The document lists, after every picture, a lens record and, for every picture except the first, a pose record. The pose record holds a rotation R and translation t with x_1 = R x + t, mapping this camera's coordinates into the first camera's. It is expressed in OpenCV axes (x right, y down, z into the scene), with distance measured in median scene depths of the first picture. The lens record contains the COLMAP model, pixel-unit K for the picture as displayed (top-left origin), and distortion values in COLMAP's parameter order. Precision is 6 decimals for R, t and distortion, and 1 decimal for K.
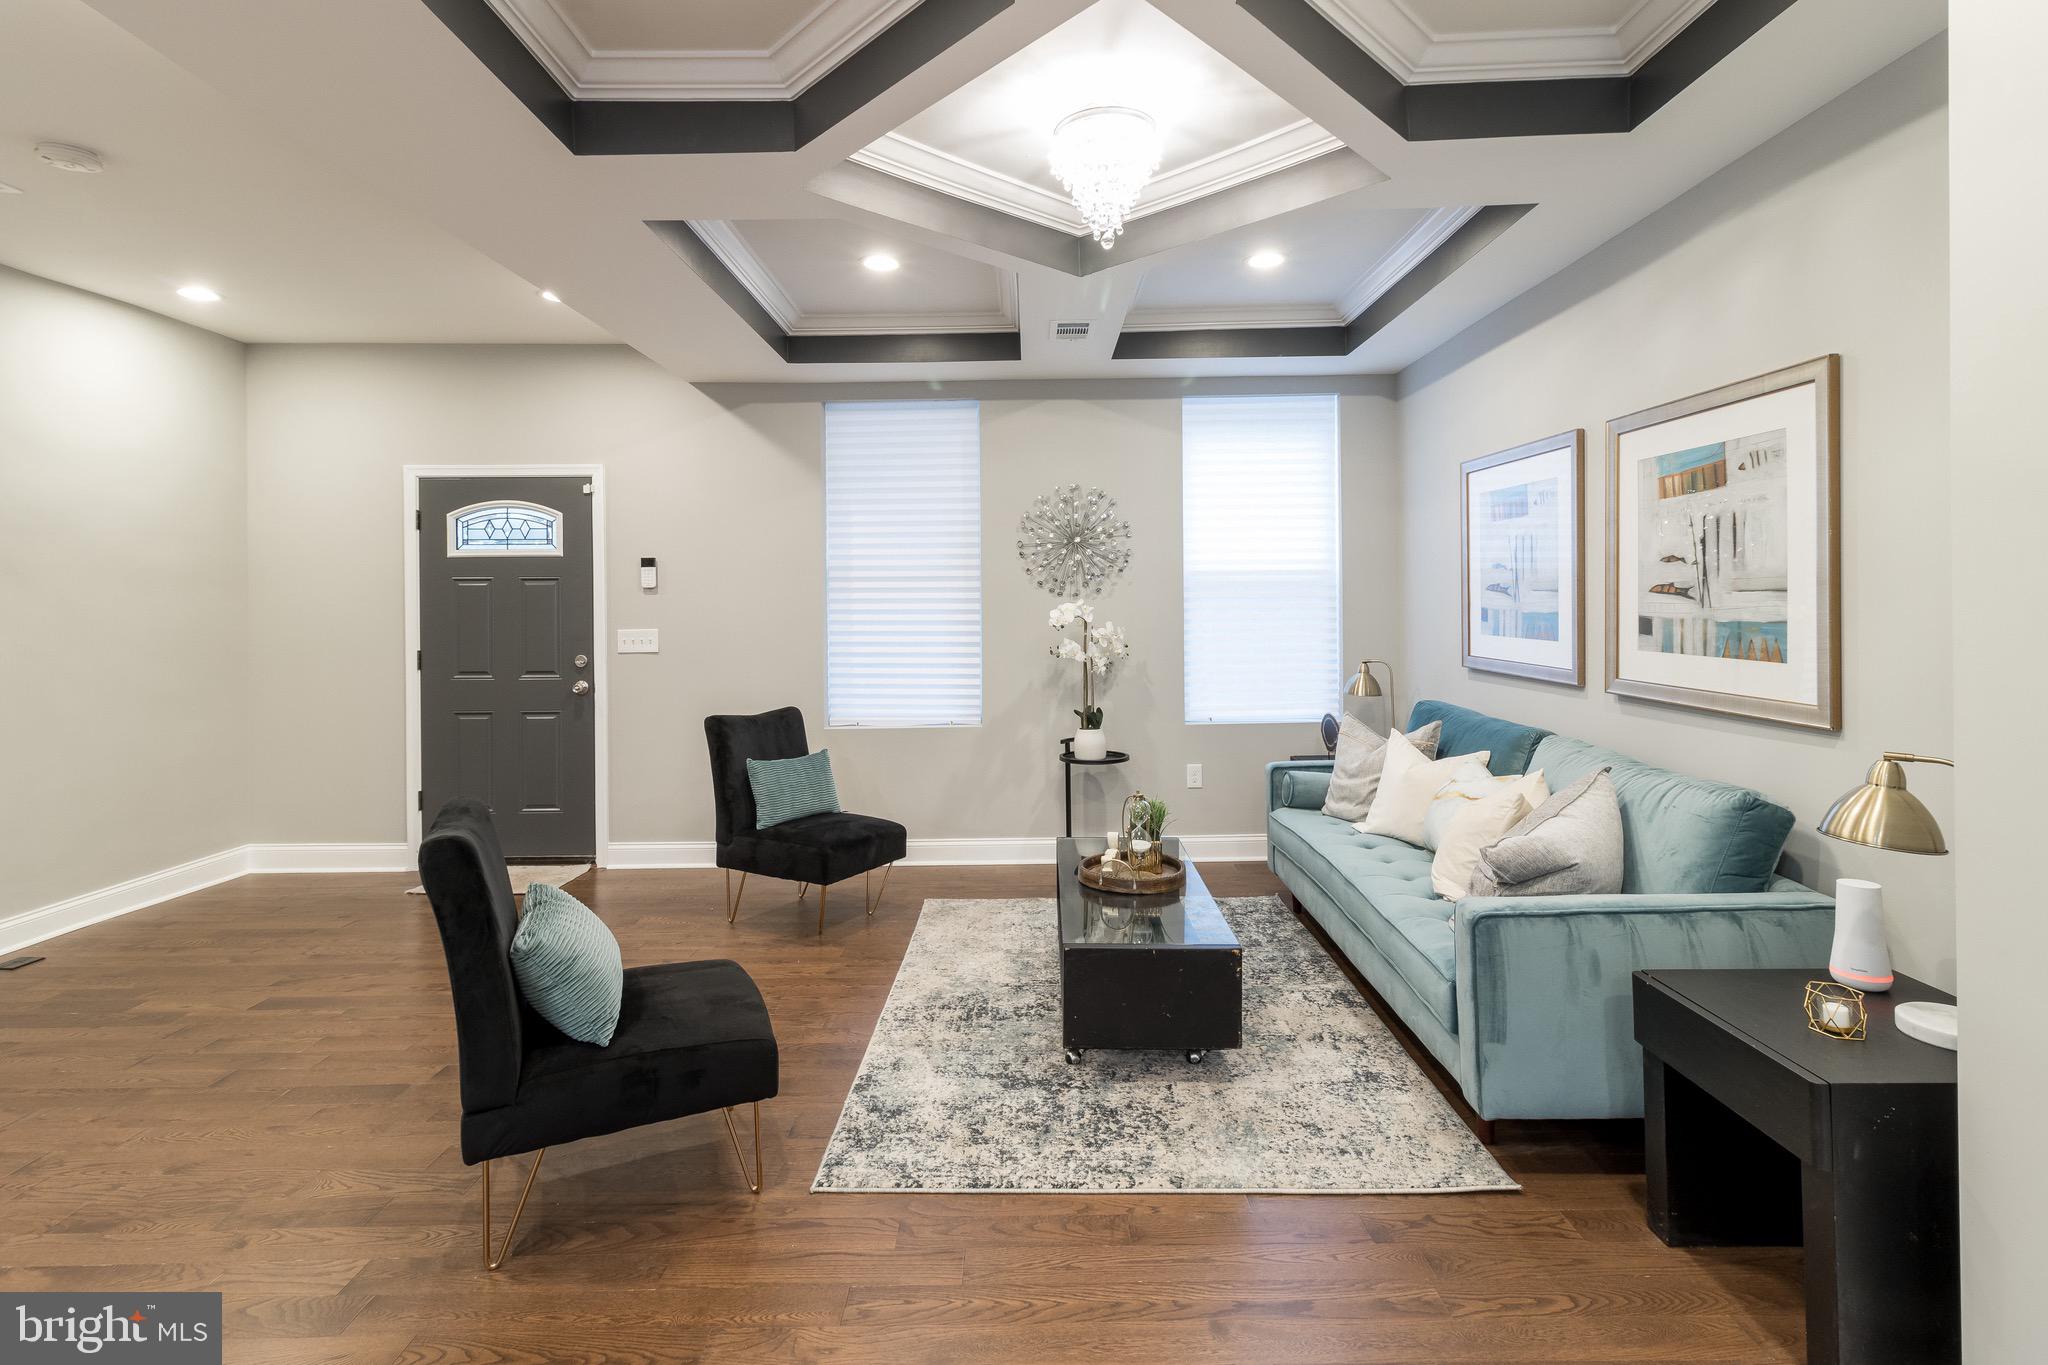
lens RADIAL K [[977.1, 0, 1030.8], [0, 977.1, 599.8], [0, 0, 1]] dist [0.008989, 0.000168]
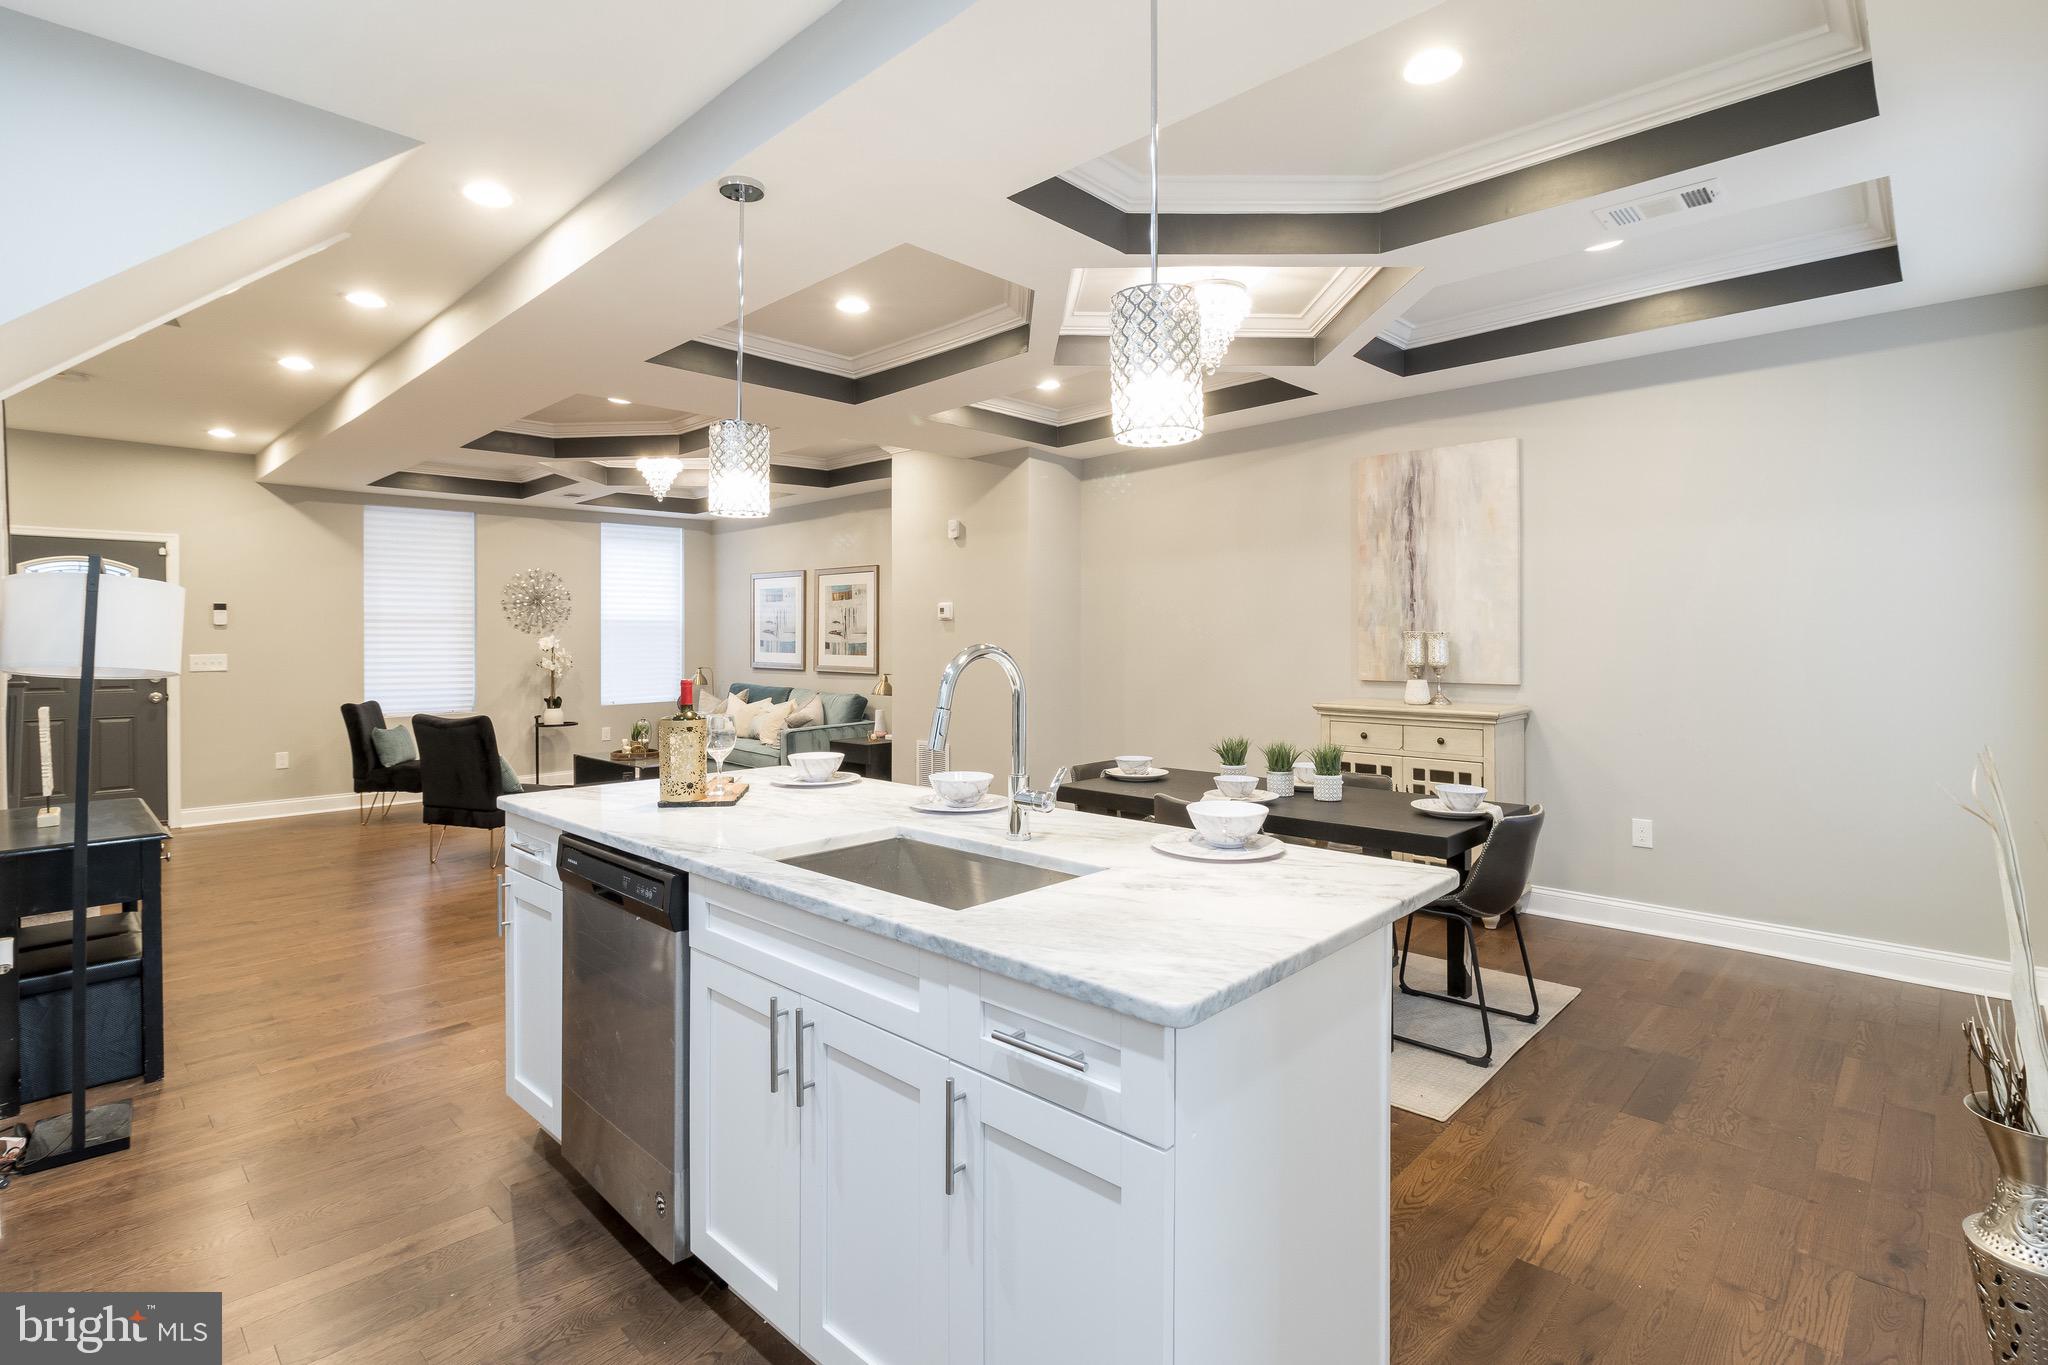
lens RADIAL K [[982.4, 0, 1023.9], [0, 982.4, 638.0], [0, 0, 1]] dist [0.001128, 0.000251]
pose [[0.698024, 0.005420, 0.716054, -0.931142], [-0.003139, 0.999985, -0.004510, 0.014879], [-0.716068, 0.000900, 0.698030, -1.278855]]
